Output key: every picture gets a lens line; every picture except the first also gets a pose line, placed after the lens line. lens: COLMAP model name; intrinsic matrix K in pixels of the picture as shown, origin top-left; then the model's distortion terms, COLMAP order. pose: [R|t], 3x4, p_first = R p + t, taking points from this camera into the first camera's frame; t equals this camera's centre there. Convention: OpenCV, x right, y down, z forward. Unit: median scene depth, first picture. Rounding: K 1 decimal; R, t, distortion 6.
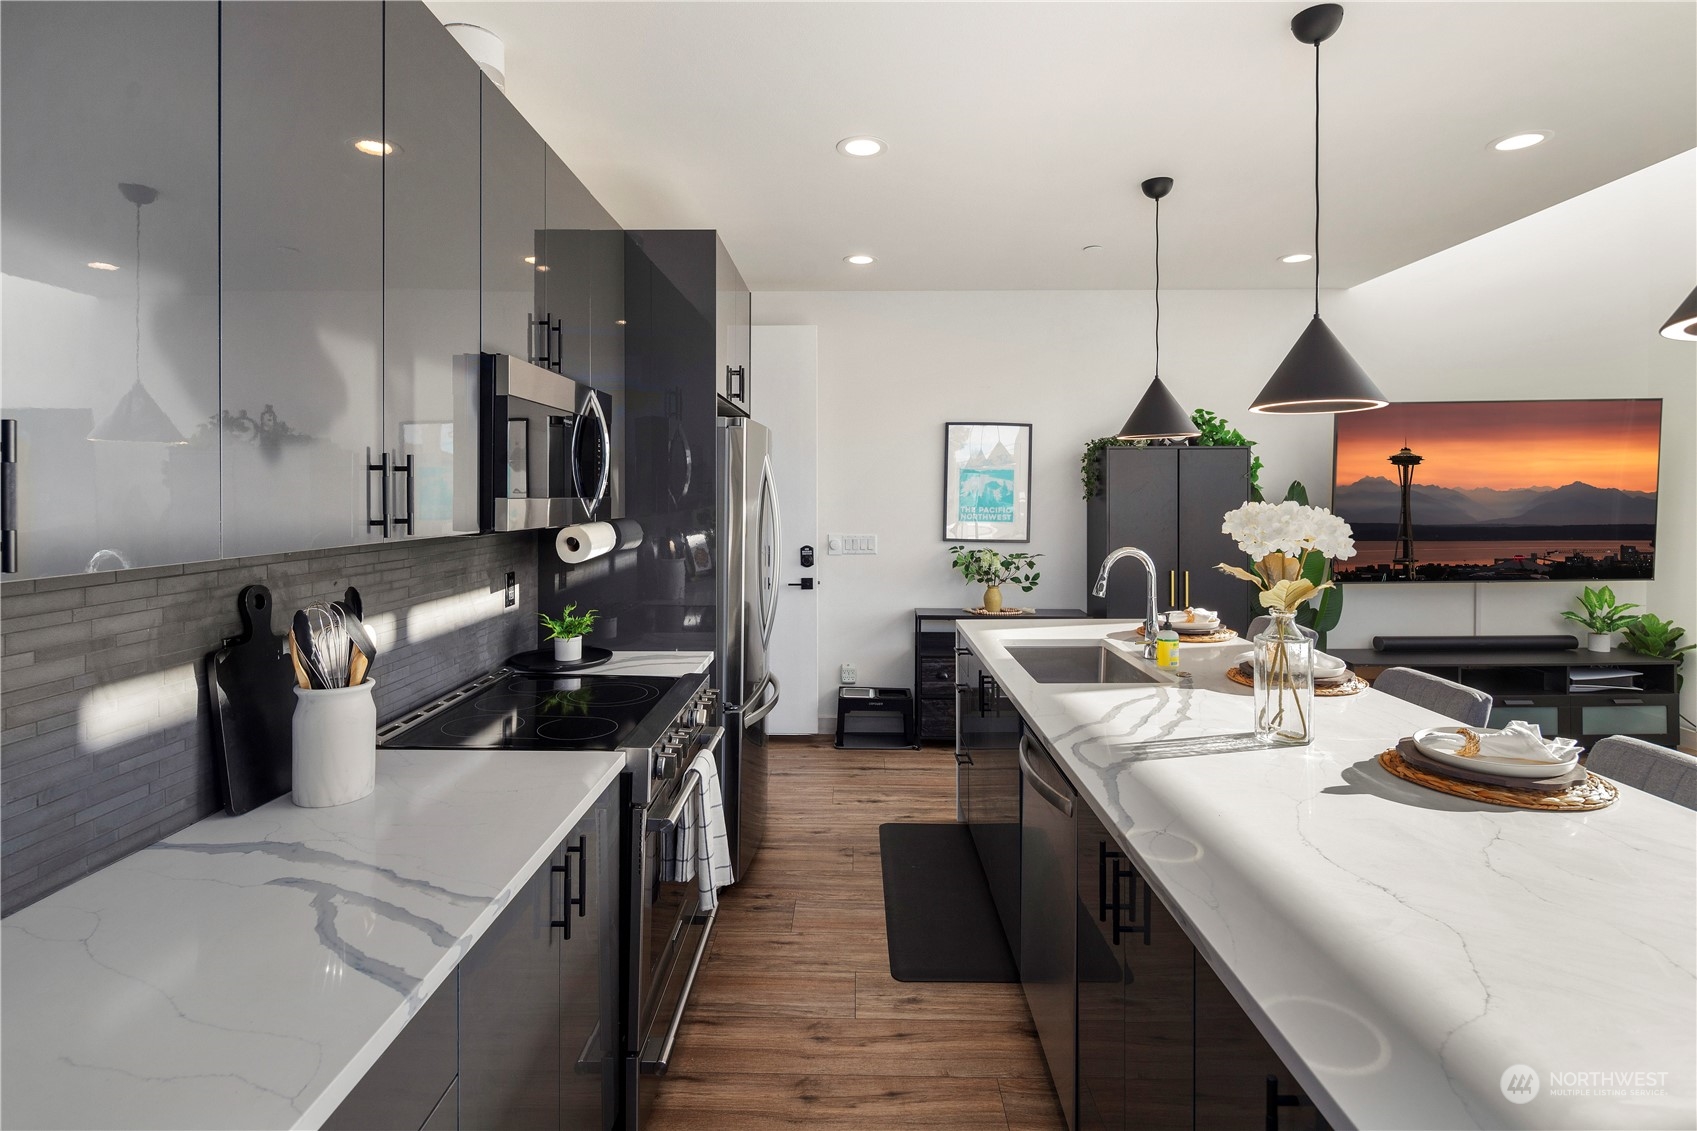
lens RADIAL K [[831.5, 0, 856.0], [0, 831.5, 492.3], [0, 0, 1]] dist [0.001921, -0.001108]
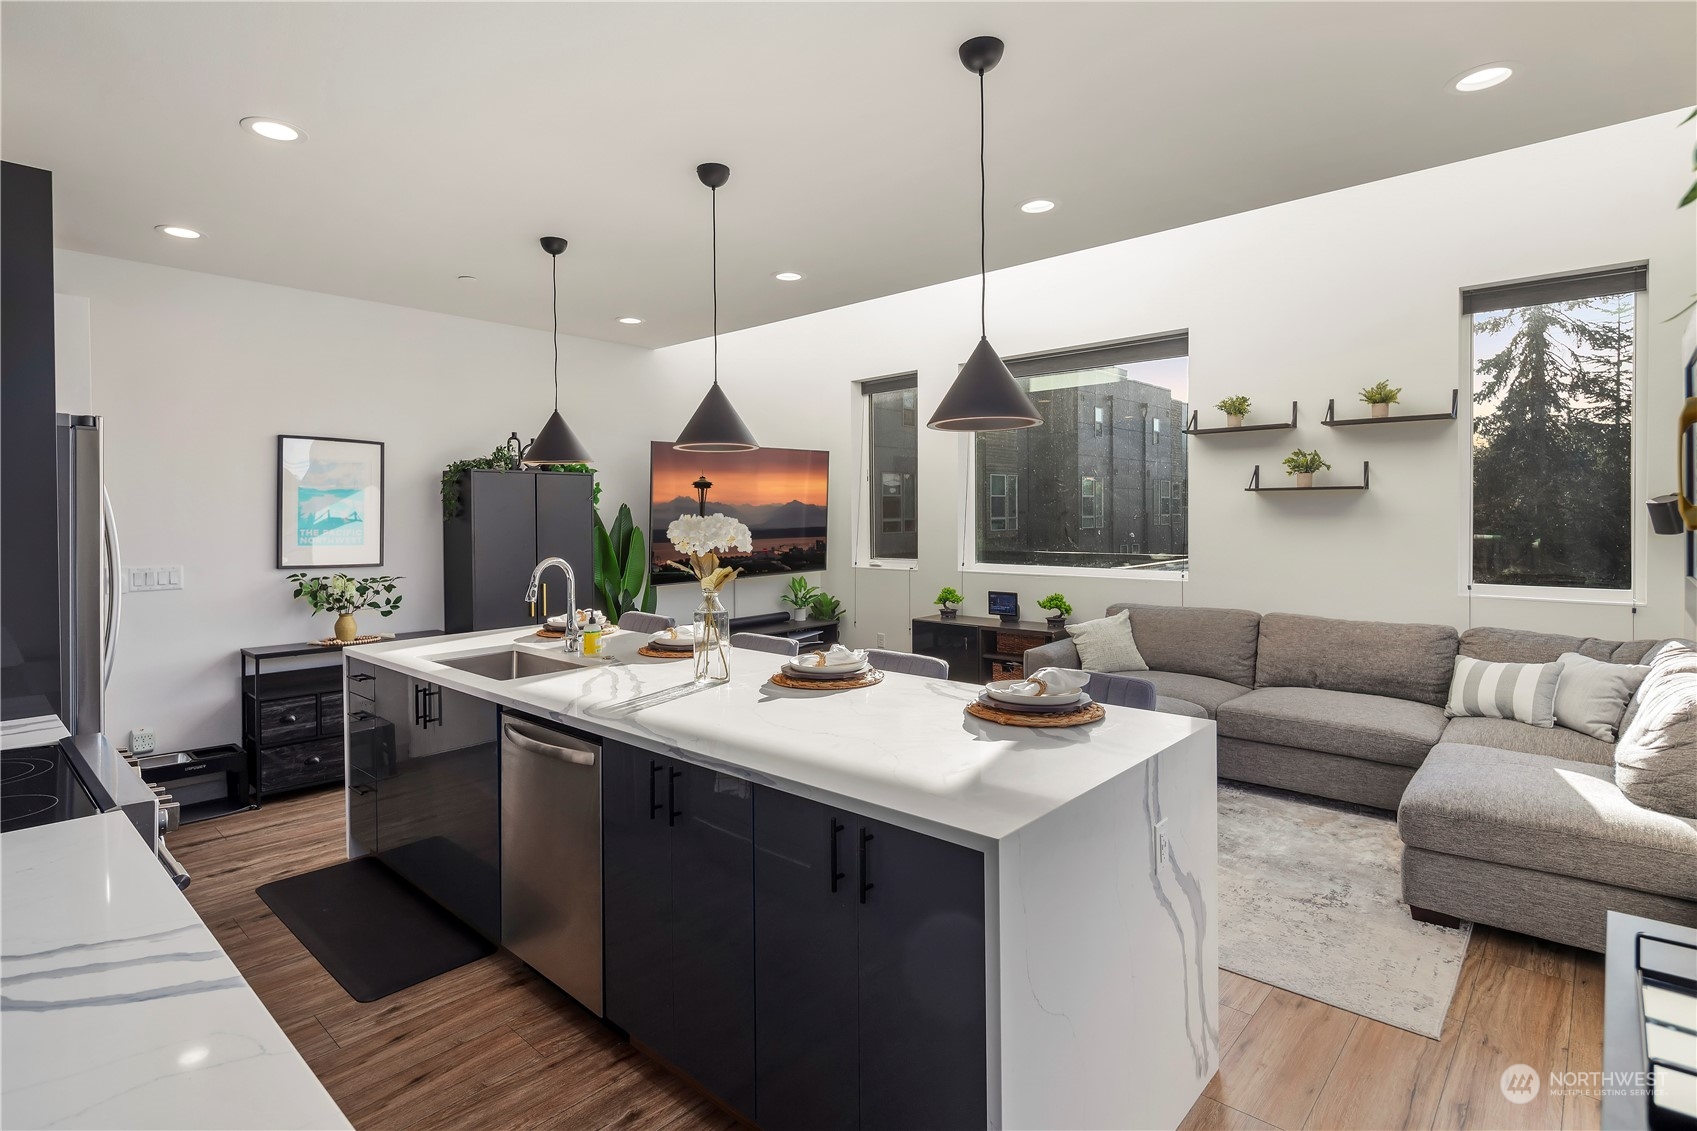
lens RADIAL K [[853.2, 0, 852.3], [0, 853.2, 523.5], [0, 0, 1]] dist [0.002375, -0.000377]
pose [[0.652637, -0.010869, 0.757593, -0.196805], [0.007483, 0.999941, 0.007899, 0.008277], [-0.757634, 0.000514, 0.652680, -0.058080]]
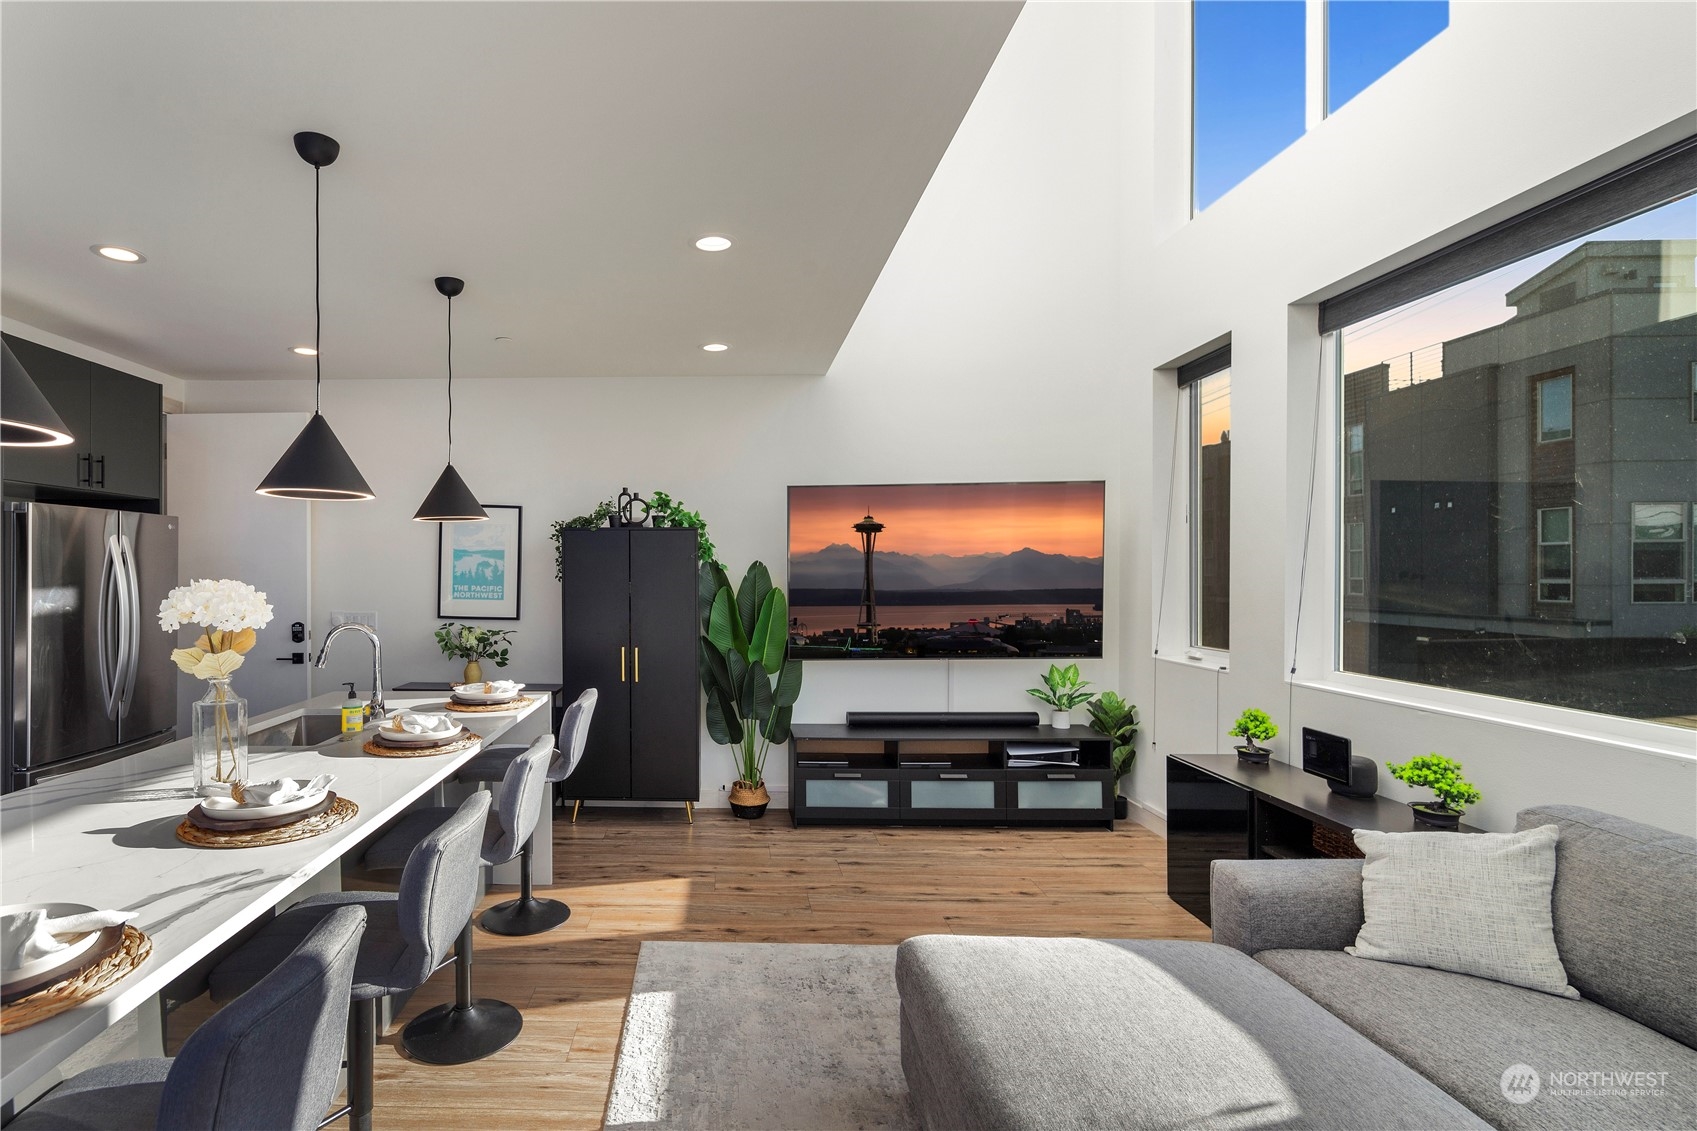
lens RADIAL K [[851.9, 0, 784.4], [0, 851.9, 574.5], [0, 0, 1]] dist [0.000205, -0.000815]
pose [[0.999476, 0.001338, -0.032337, 0.614503], [-0.001184, 0.999988, 0.004789, -0.001986], [0.032343, -0.004749, 0.999466, -0.058538]]
